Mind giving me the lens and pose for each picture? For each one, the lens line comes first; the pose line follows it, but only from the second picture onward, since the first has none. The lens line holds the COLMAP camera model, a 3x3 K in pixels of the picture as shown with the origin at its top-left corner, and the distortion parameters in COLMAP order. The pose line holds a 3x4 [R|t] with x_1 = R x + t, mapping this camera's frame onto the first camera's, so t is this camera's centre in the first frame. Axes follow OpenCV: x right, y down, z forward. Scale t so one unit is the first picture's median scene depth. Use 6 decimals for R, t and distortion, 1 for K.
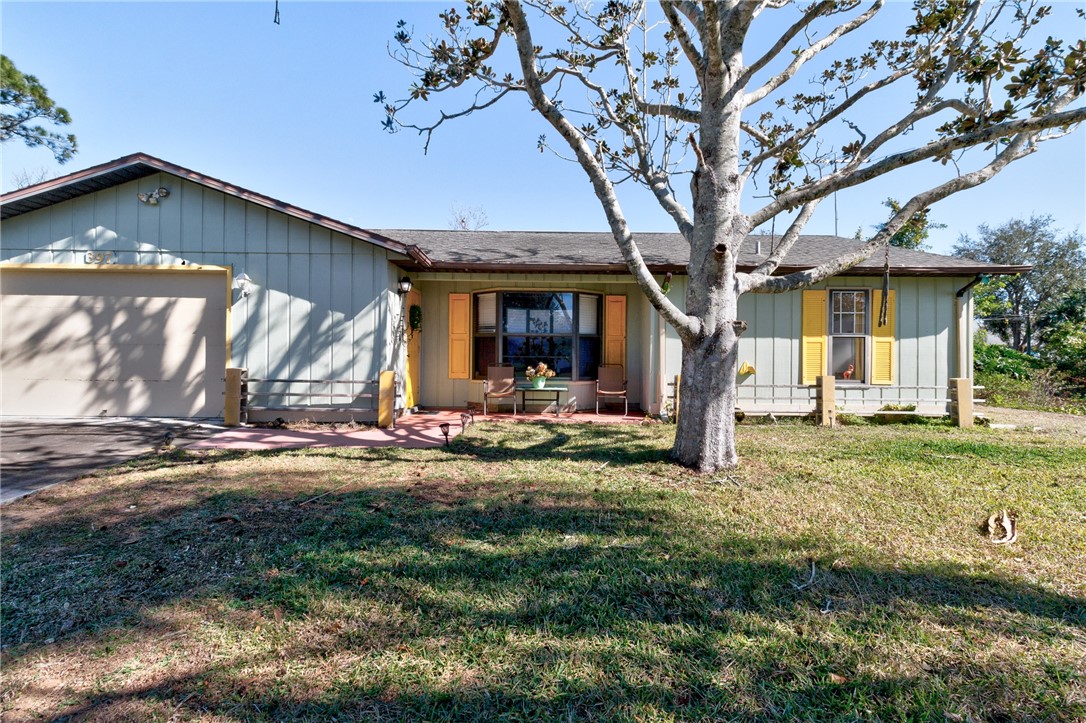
lens RADIAL K [[508.1, 0, 547.6], [0, 508.1, 347.6], [0, 0, 1]] dist [0.003832, 0.000699]
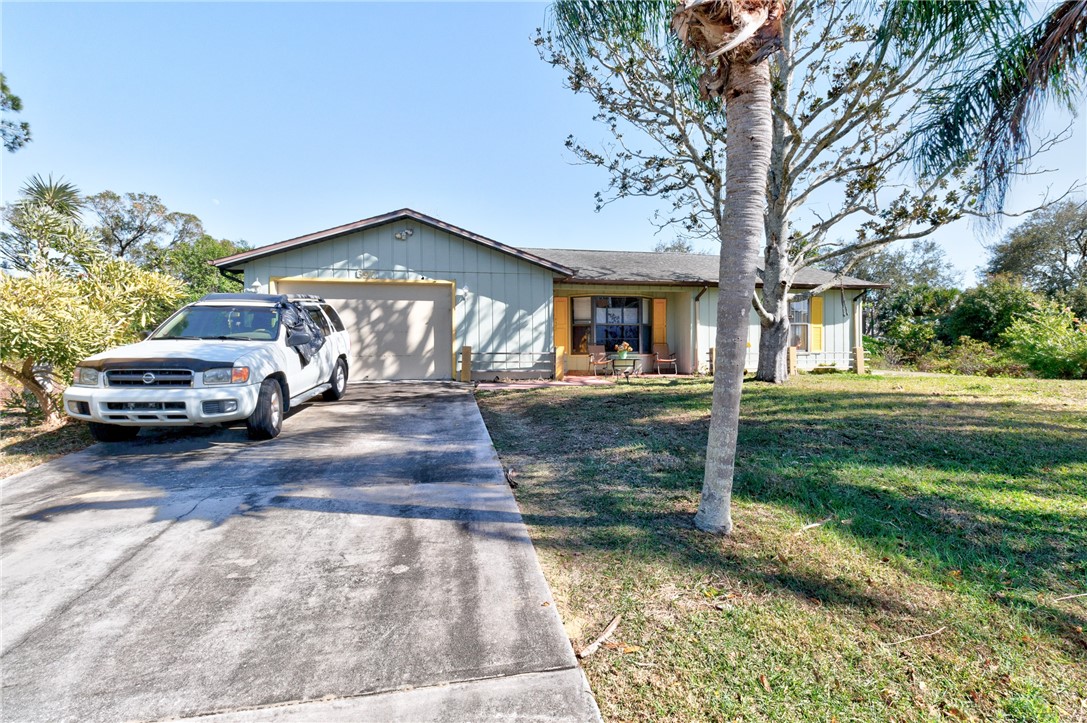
lens RADIAL K [[508.6, 0, 542.8], [0, 508.6, 348.0], [0, 0, 1]] dist [0.003832, 0.000699]
pose [[0.981411, -0.013600, 0.191433, -0.656857], [0.011300, 0.999850, 0.013100, 0.028890], [-0.191583, -0.010694, 0.981418, -0.579570]]
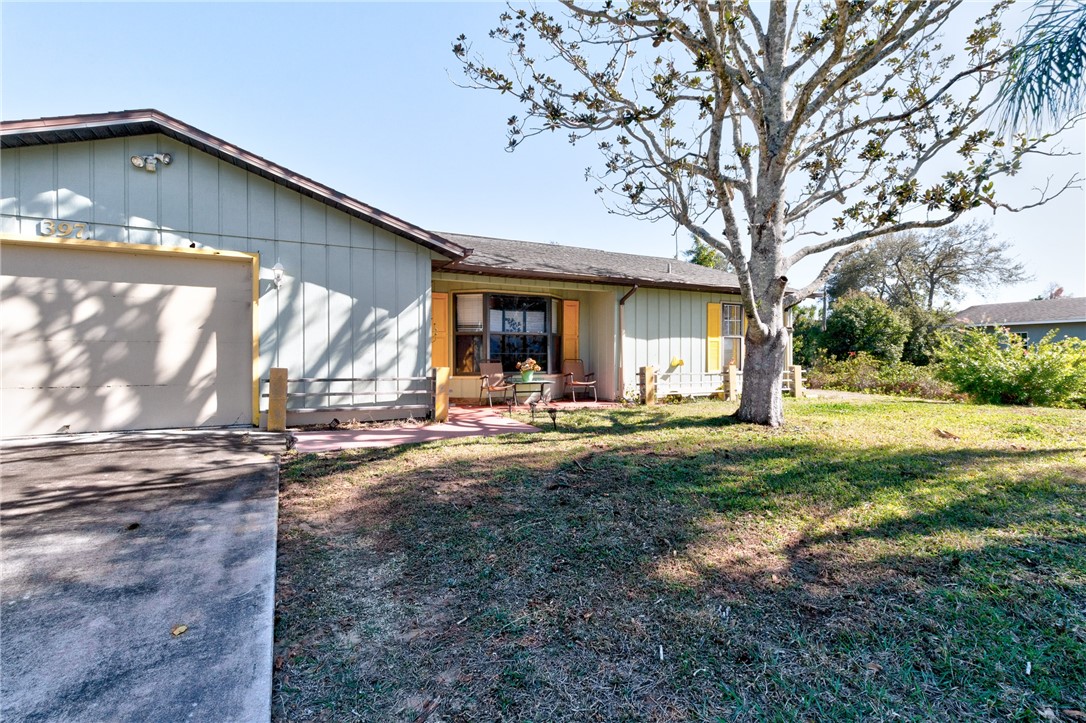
lens RADIAL K [[508.1, 0, 543.9], [0, 508.1, 352.6], [0, 0, 1]] dist [0.003832, 0.000699]
pose [[0.893280, -0.006947, 0.449446, -0.573716], [0.001328, 0.999917, 0.012814, 0.002603], [-0.449498, -0.010850, 0.893215, -0.024635]]
